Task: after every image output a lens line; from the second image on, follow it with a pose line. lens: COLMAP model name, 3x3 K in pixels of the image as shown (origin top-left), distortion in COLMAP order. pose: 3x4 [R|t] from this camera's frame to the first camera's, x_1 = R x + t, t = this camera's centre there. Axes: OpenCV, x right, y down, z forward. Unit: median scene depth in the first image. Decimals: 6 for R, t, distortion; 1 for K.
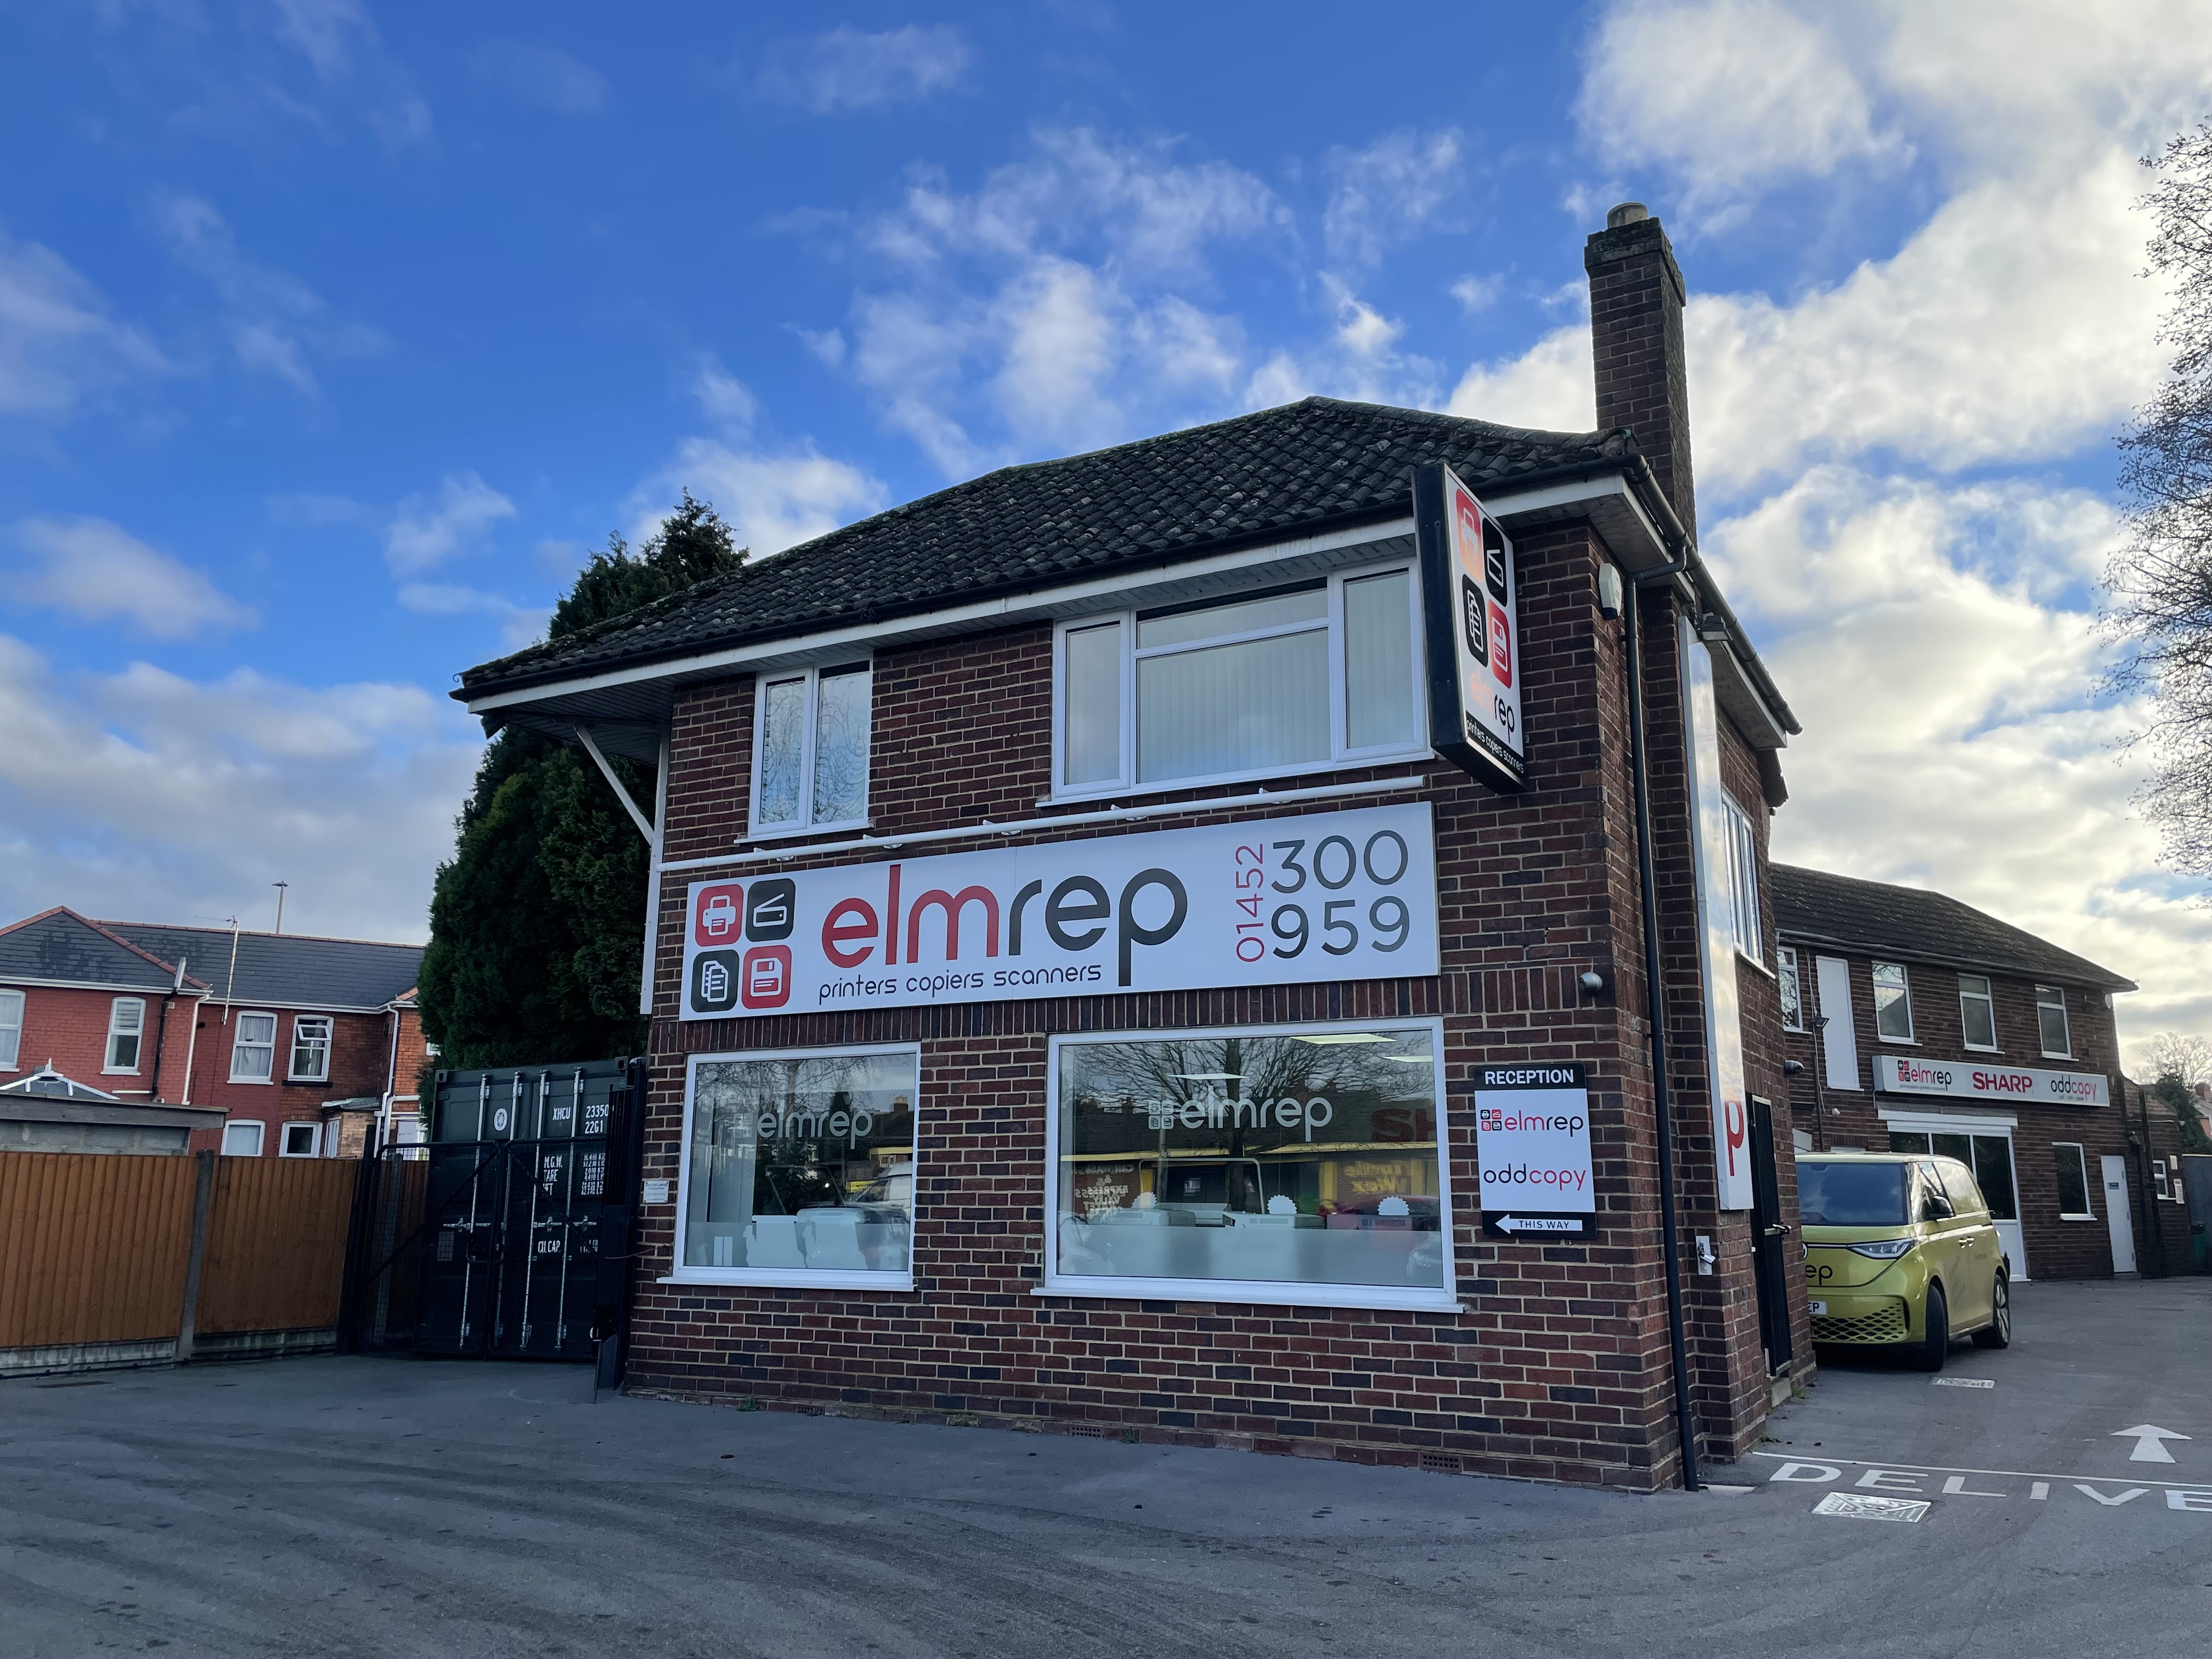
lens RADIAL K [[1679.8, 0, 1137.0], [0, 1679.8, 820.6], [0, 0, 1]] dist [0.119325, -0.151967]
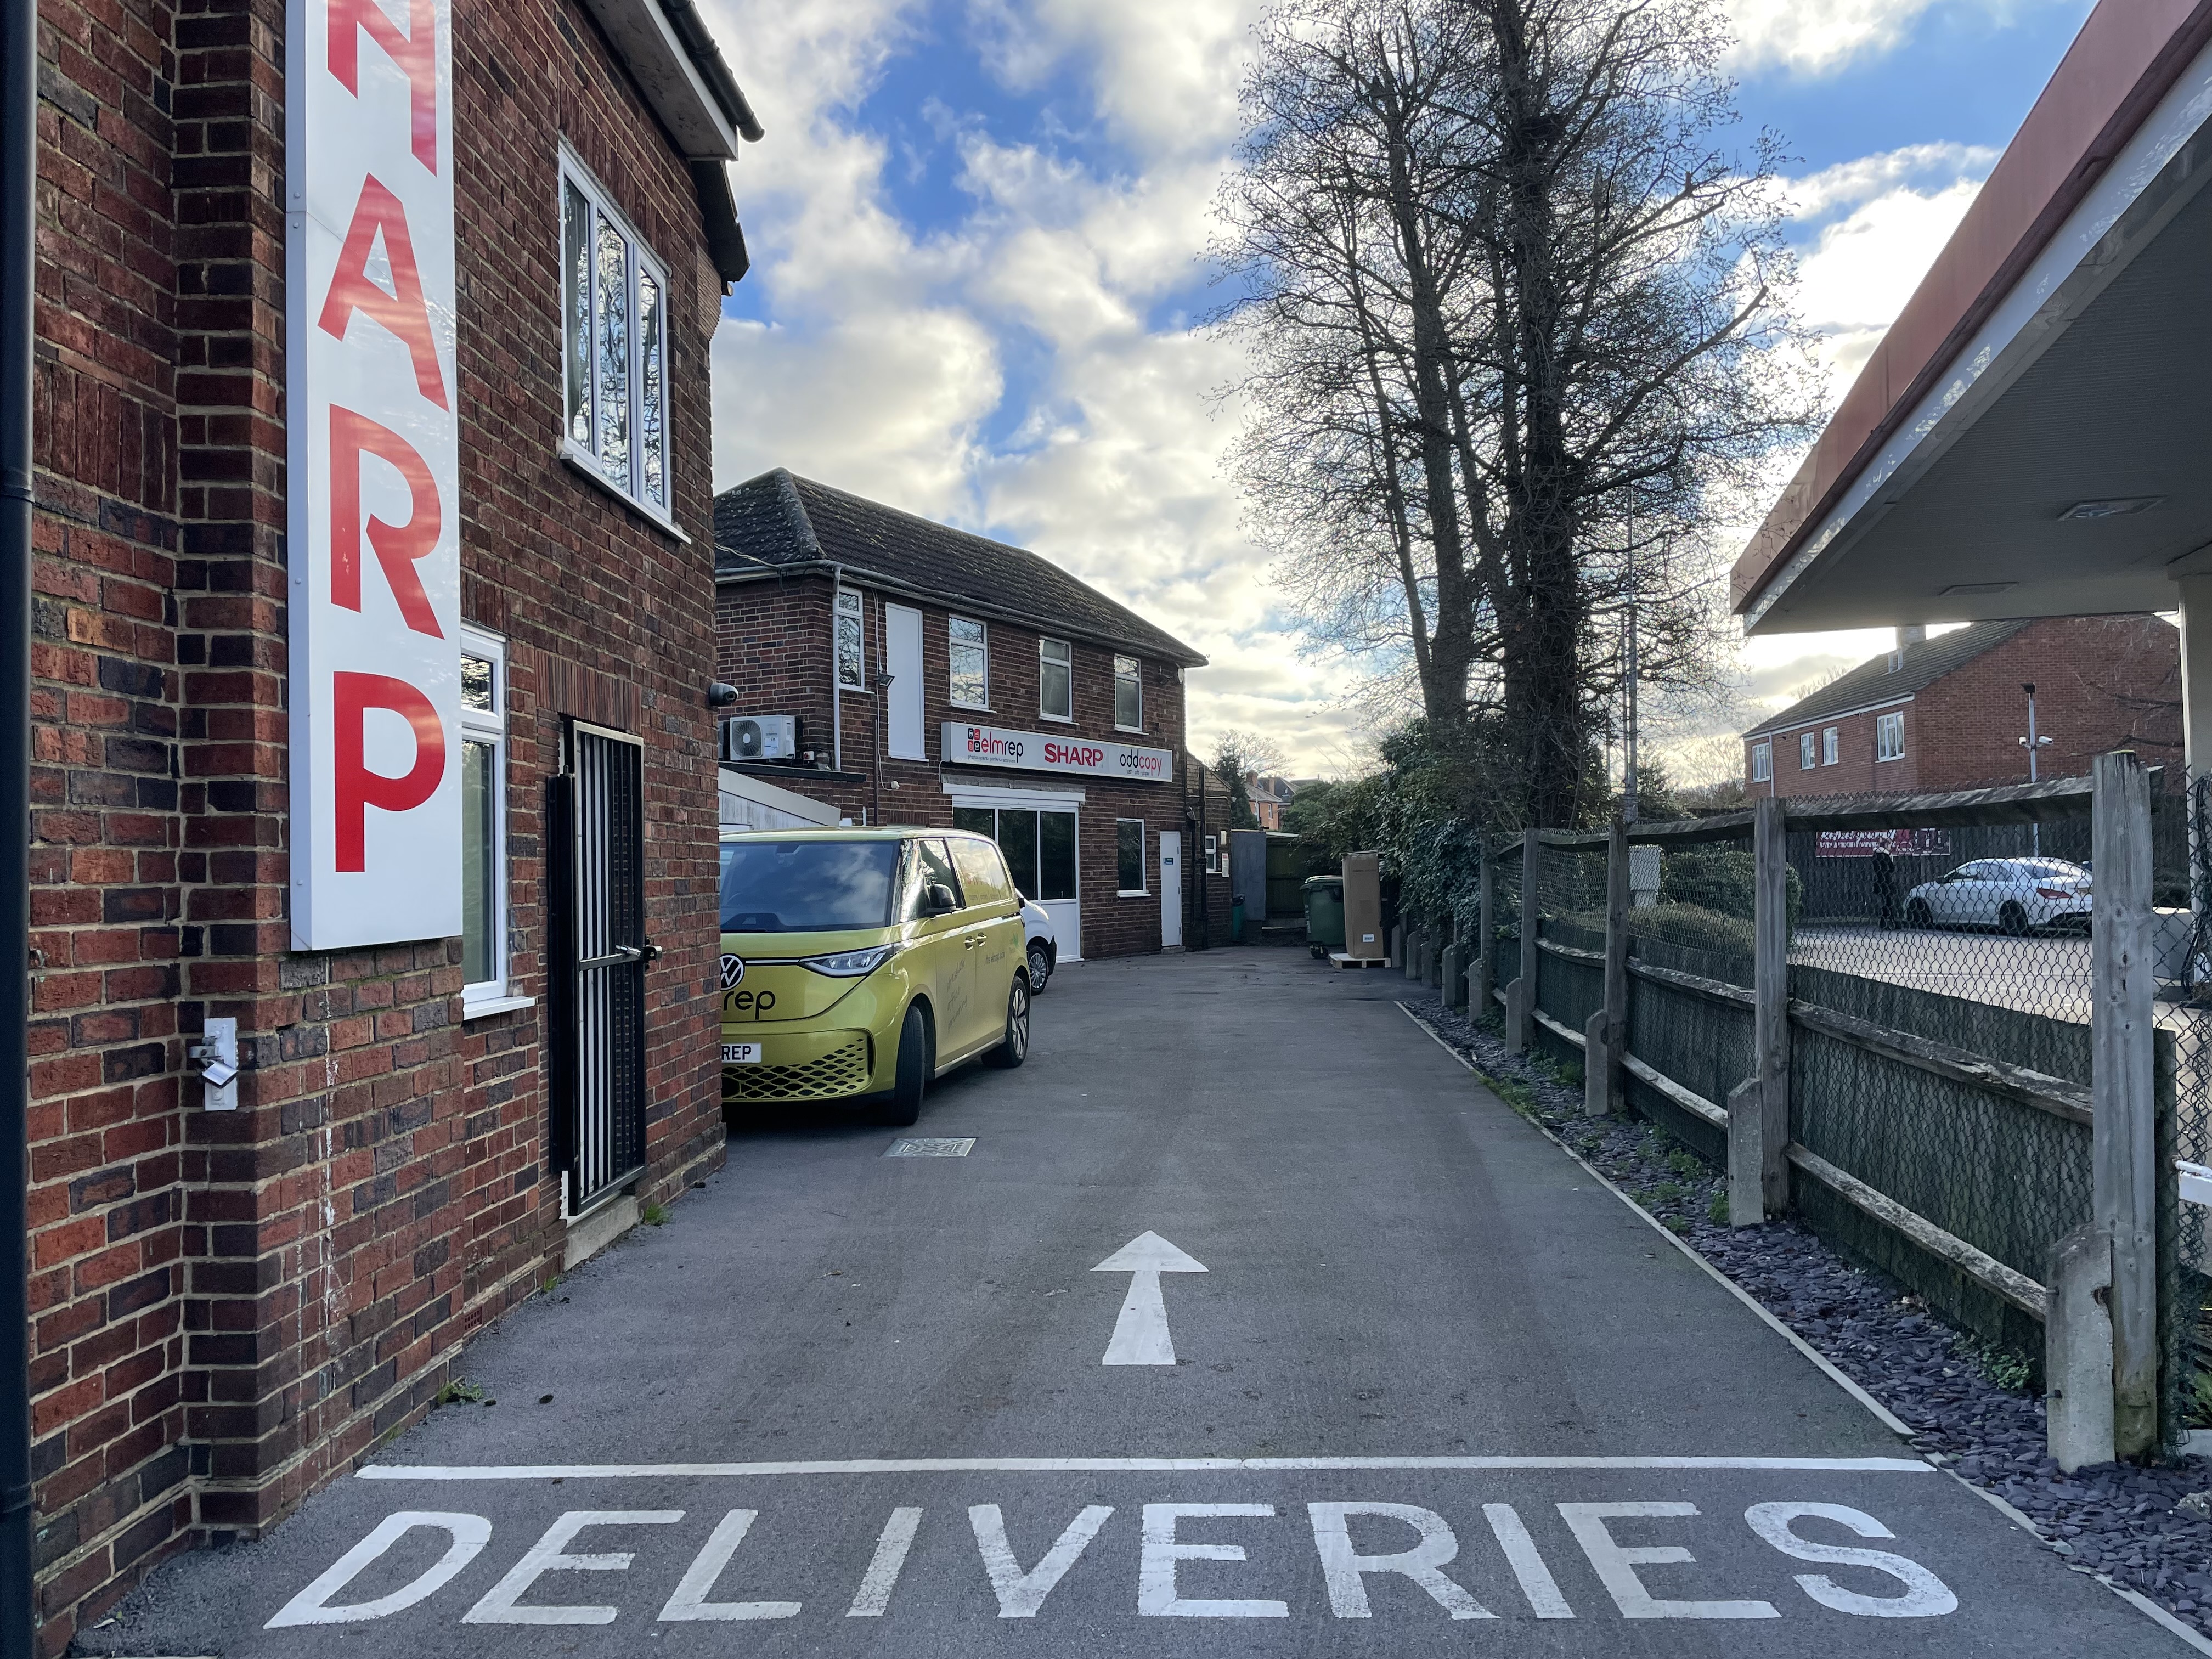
lens RADIAL K [[1679.8, 0, 1137.0], [0, 1679.8, 820.6], [0, 0, 1]] dist [0.119325, -0.151967]
pose [[0.885998, -0.003897, 0.463673, 0.120184], [-0.080039, 0.983669, 0.161209, 0.040606], [-0.456729, -0.179943, 0.871217, 0.197526]]
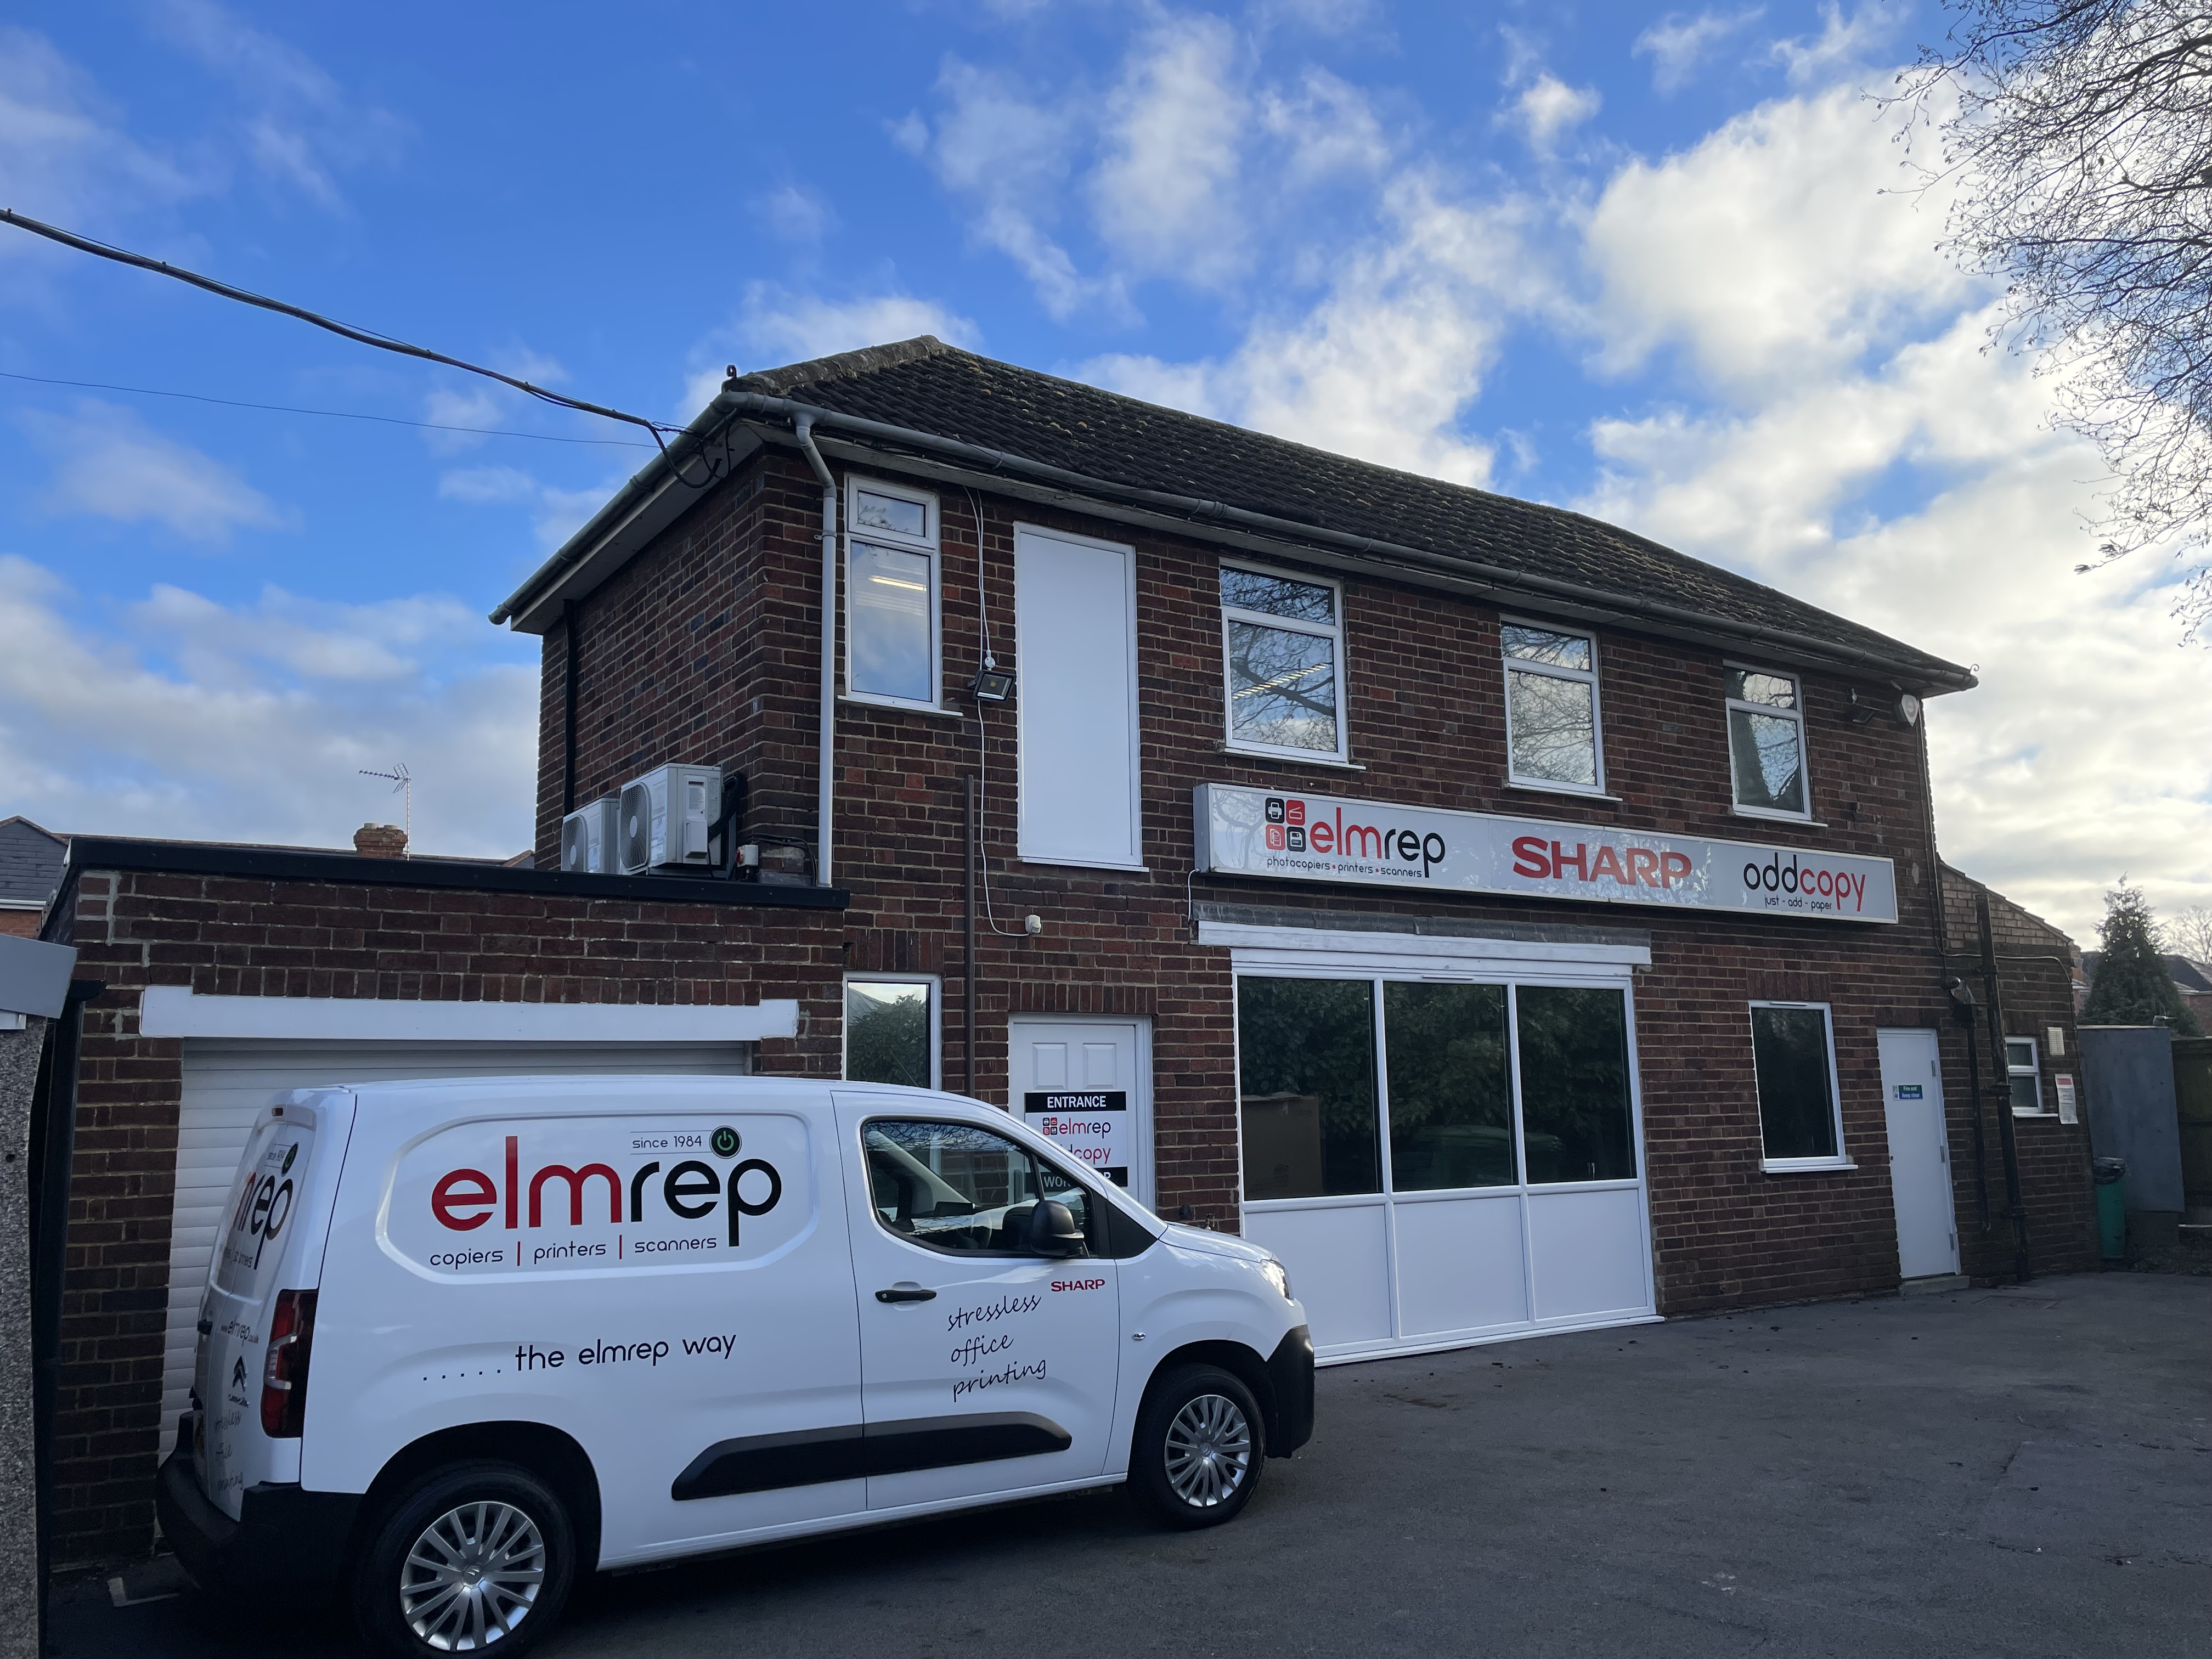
lens RADIAL K [[1679.8, 0, 1137.0], [0, 1679.8, 820.6], [0, 0, 1]] dist [0.119325, -0.151967]
pose [[0.999491, -0.024224, -0.020782, 0.424442], [0.025296, 0.998276, 0.052965, 0.124534], [0.019463, -0.053464, 0.998380, 0.612925]]
